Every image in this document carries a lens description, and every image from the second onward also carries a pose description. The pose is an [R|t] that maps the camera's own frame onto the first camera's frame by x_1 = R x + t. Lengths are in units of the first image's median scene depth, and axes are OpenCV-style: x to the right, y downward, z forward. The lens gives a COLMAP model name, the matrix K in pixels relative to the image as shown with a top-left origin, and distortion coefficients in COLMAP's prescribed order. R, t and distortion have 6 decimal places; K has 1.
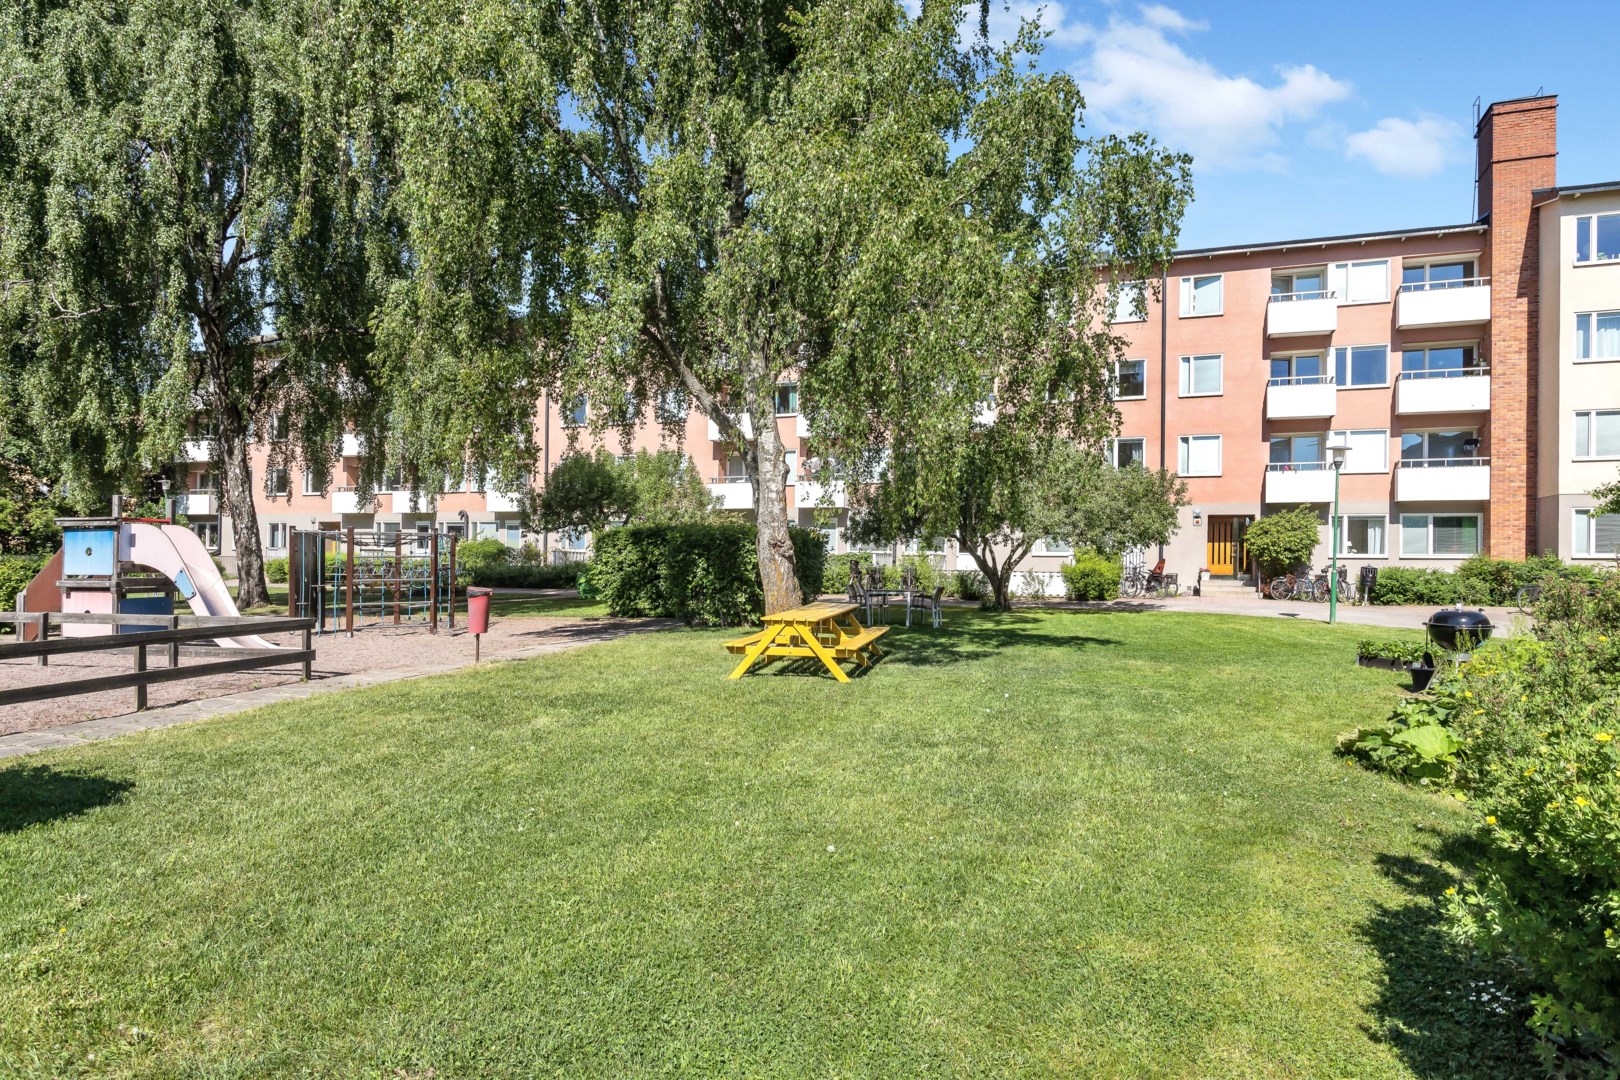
lens RADIAL K [[1075.1, 0, 900.4], [0, 1075.1, 541.9], [0, 0, 1]] dist [0.003587, 0.005064]
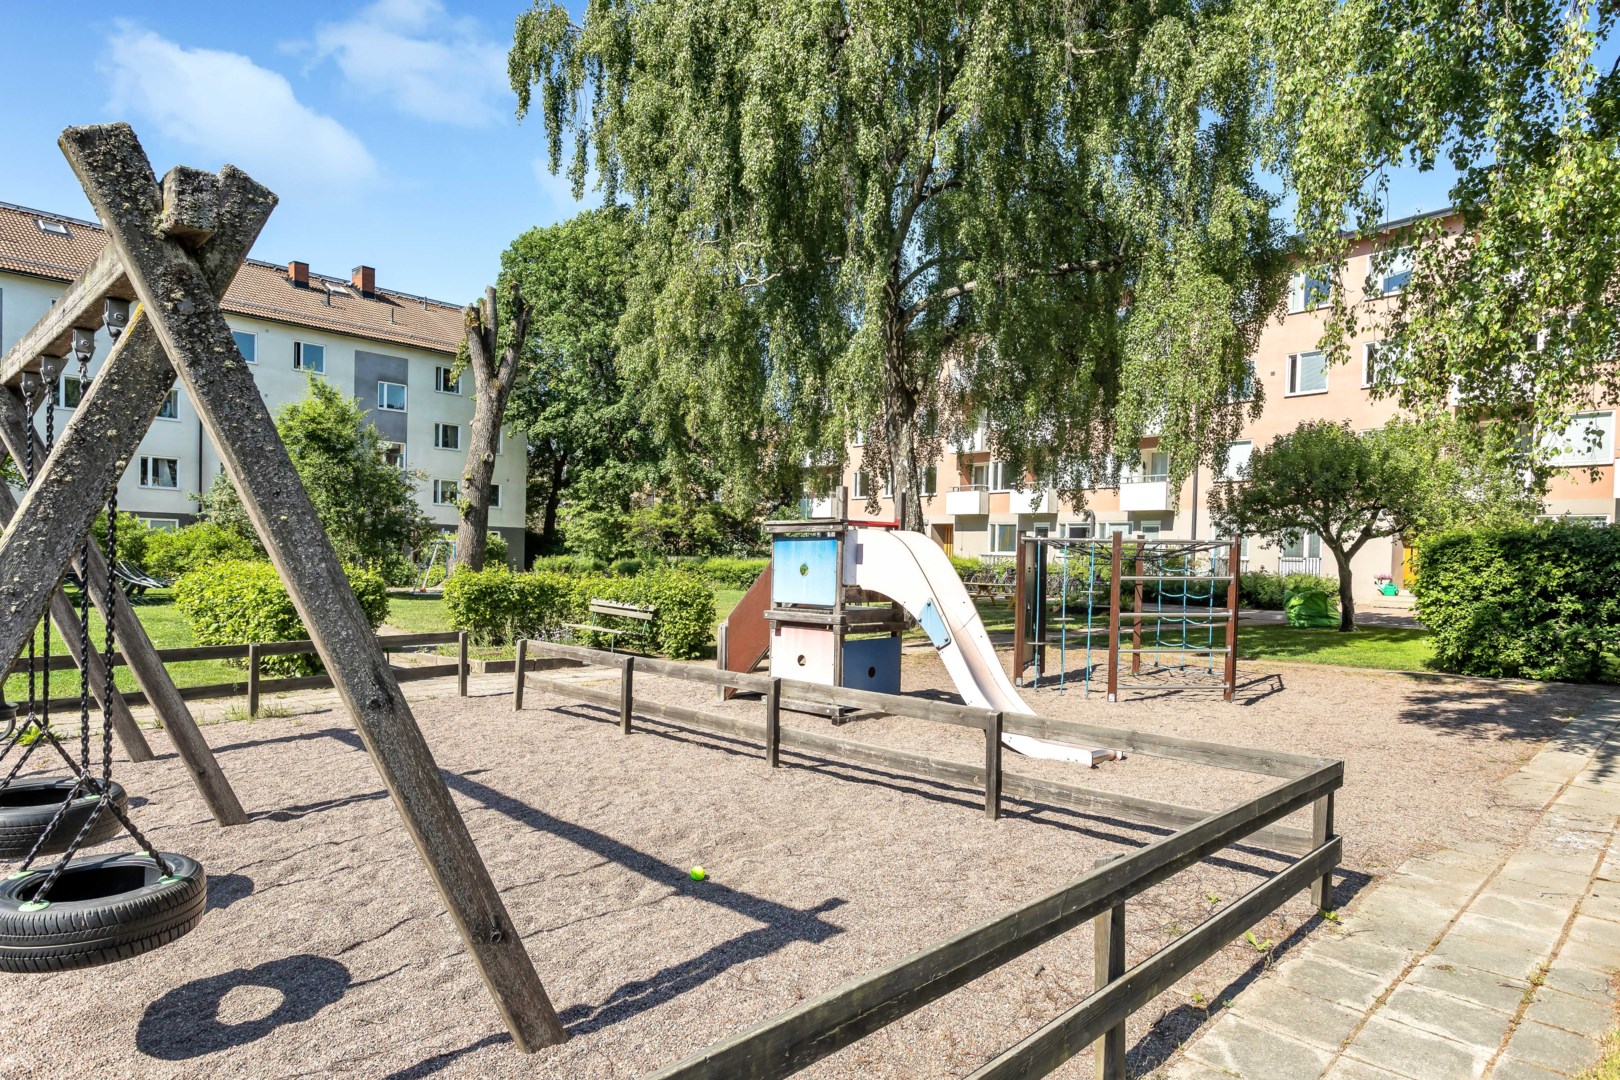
lens RADIAL K [[975.0, 0, 808.6], [0, 975.0, 536.9], [0, 0, 1]] dist [0.001304, 0.001573]
pose [[0.856074, 0.001105, -0.516853, -0.377775], [-0.003021, 0.999991, -0.002864, -0.008831], [0.516845, 0.004013, 0.856070, 0.414414]]
